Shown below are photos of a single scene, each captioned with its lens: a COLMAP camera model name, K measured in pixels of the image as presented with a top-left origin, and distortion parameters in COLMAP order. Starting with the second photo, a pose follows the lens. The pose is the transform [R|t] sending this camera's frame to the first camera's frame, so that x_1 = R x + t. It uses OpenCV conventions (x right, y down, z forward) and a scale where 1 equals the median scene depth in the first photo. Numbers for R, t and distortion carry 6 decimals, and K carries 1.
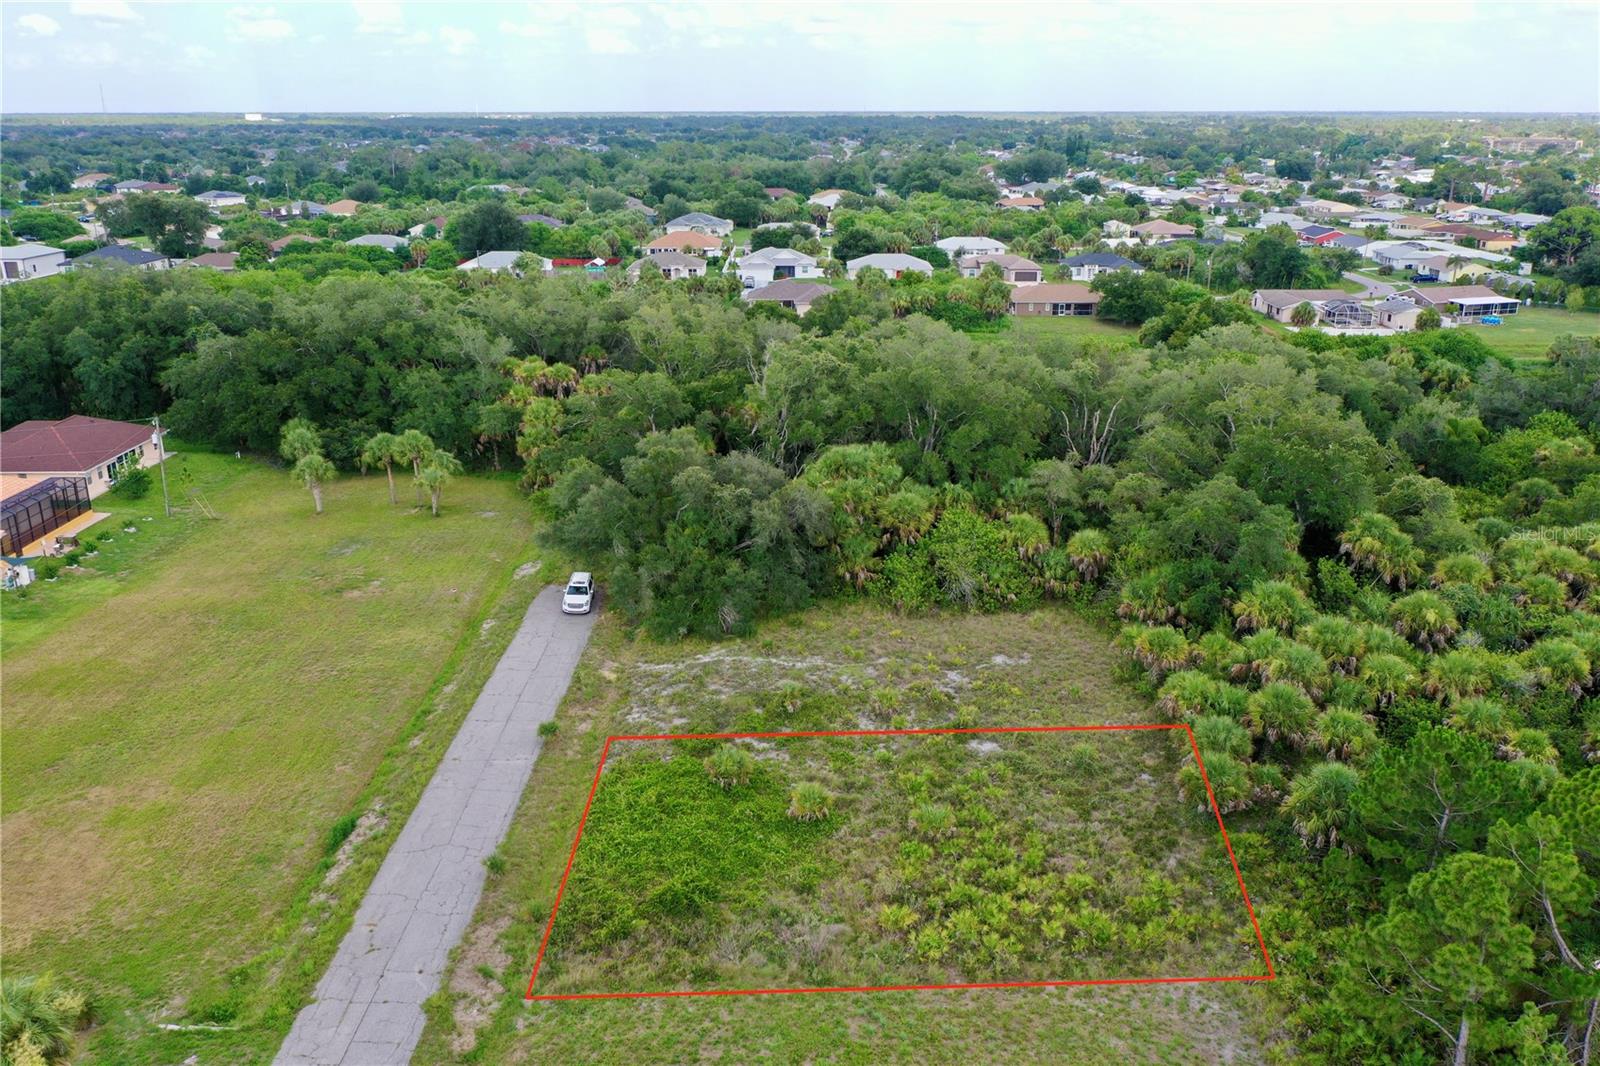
lens RADIAL K [[1261.4, 0, 797.3], [0, 1261.4, 519.5], [0, 0, 1]] dist [-0.003402, -0.002317]
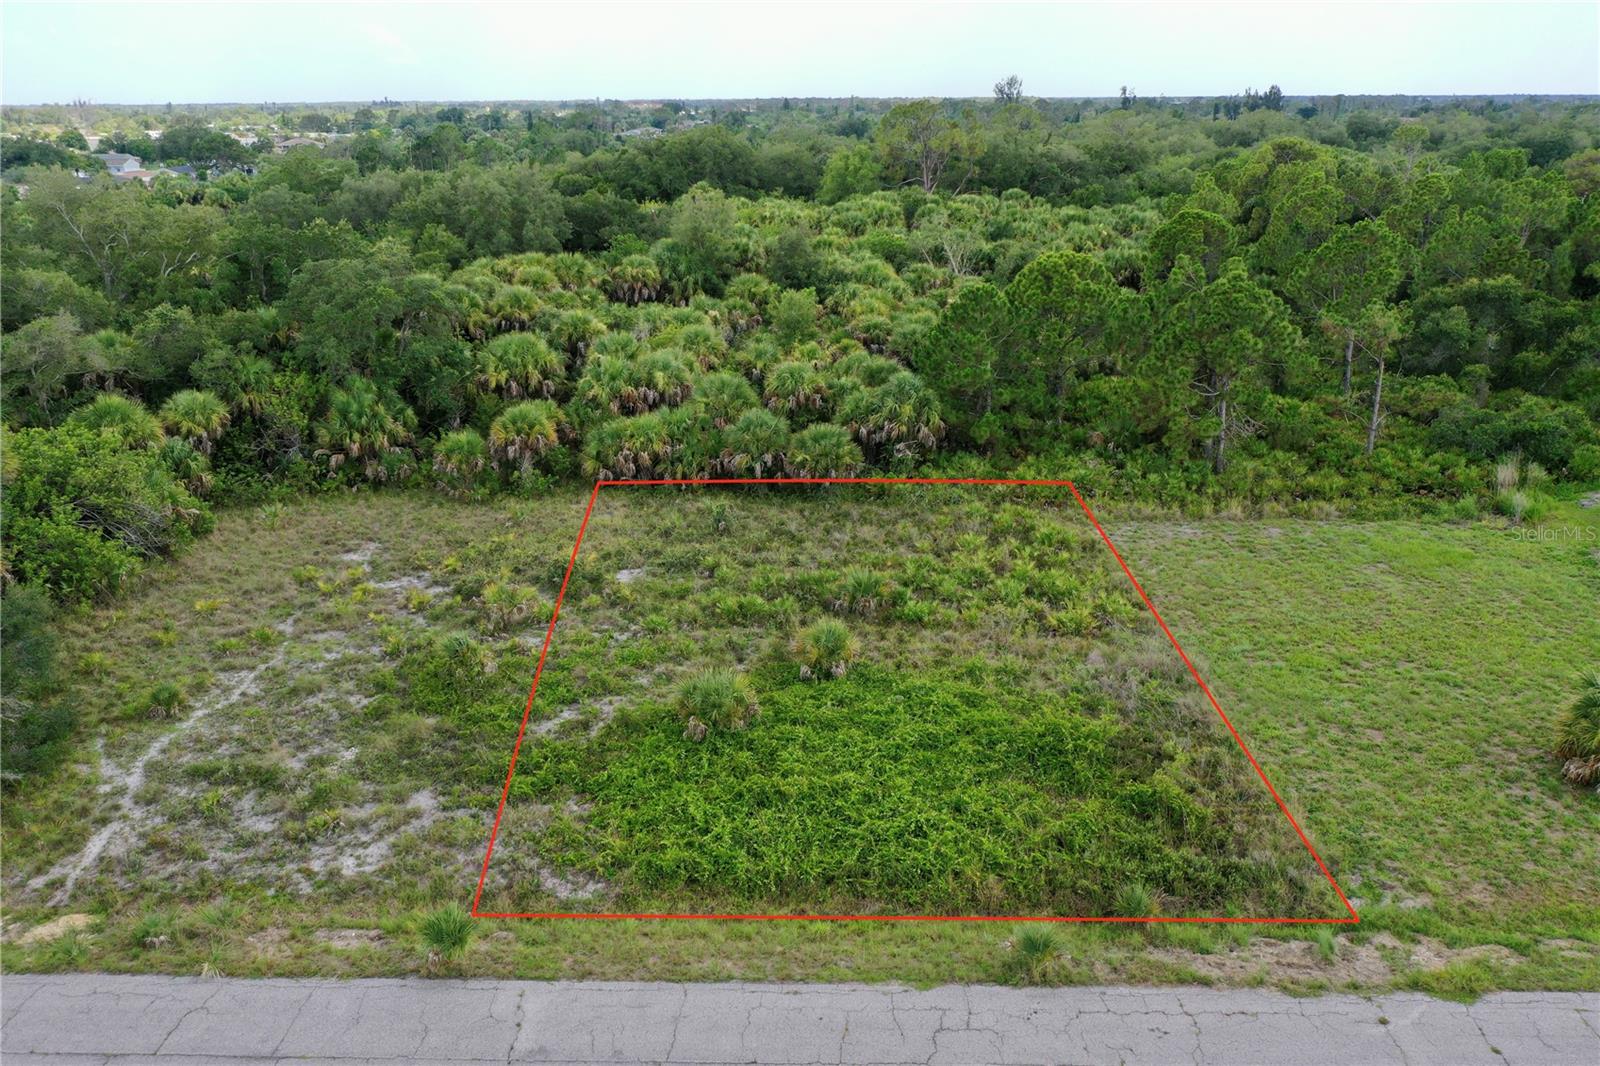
lens RADIAL K [[1261.4, 0, 798.9], [0, 1261.4, 528.5], [0, 0, 1]] dist [-0.003402, -0.002317]
pose [[0.020116, -0.319614, 0.947334, -0.446898], [0.314437, 0.901469, 0.297462, -0.024542], [-0.949065, 0.291893, 0.118632, 0.690733]]
